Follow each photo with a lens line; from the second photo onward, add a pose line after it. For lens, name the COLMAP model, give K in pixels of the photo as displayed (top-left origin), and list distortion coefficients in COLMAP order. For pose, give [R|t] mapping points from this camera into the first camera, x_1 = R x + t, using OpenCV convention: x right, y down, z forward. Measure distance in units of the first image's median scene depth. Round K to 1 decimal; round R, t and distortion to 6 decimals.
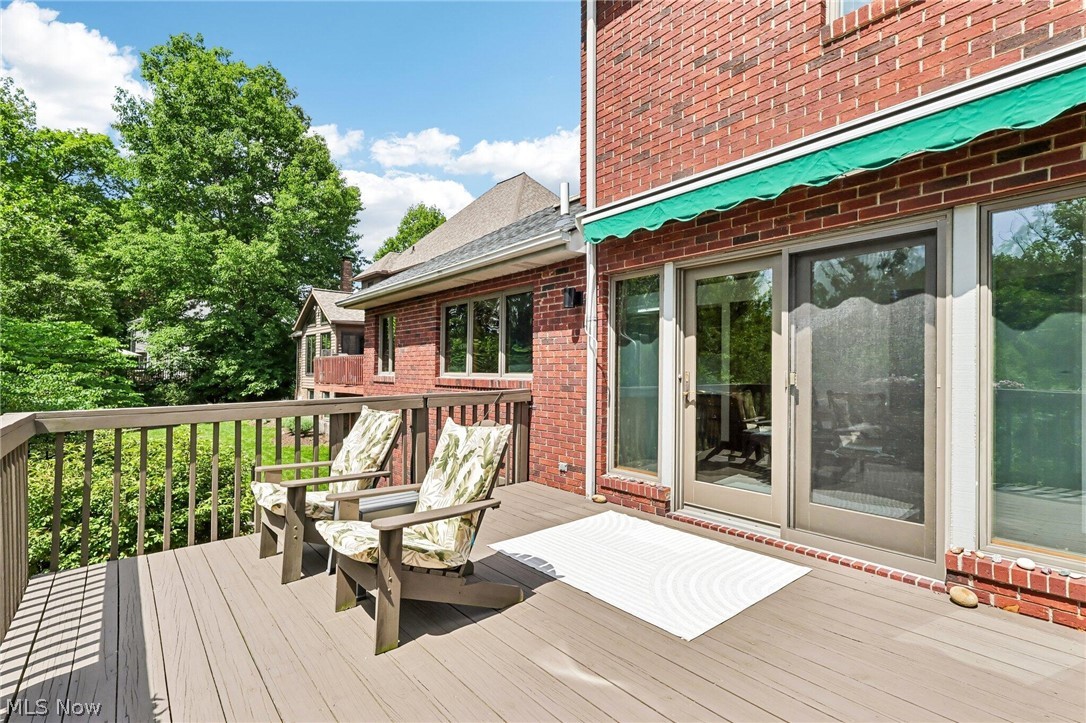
lens RADIAL K [[520.7, 0, 541.8], [0, 520.7, 367.9], [0, 0, 1]] dist [-0.002951, 0.003545]
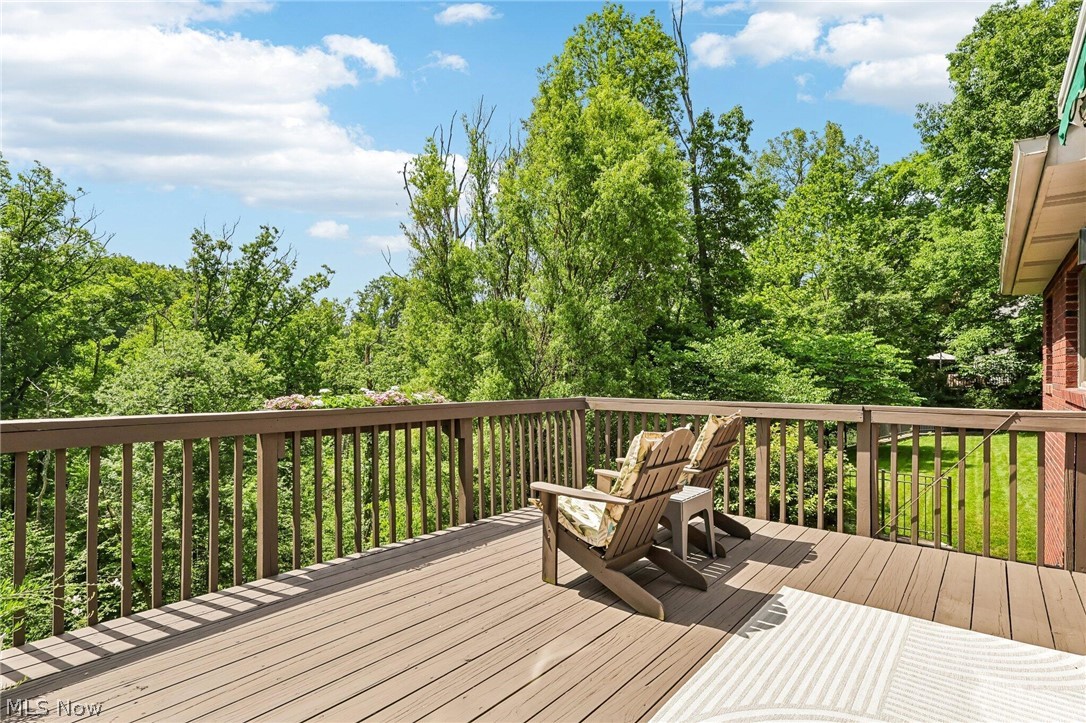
lens RADIAL K [[520.7, 0, 533.2], [0, 520.7, 366.8], [0, 0, 1]] dist [-0.002951, 0.003545]
pose [[0.168007, -0.007689, -0.985756, 0.084668], [-0.003111, 0.999960, -0.008330, -0.000141], [0.985781, 0.004466, 0.167977, 0.060515]]
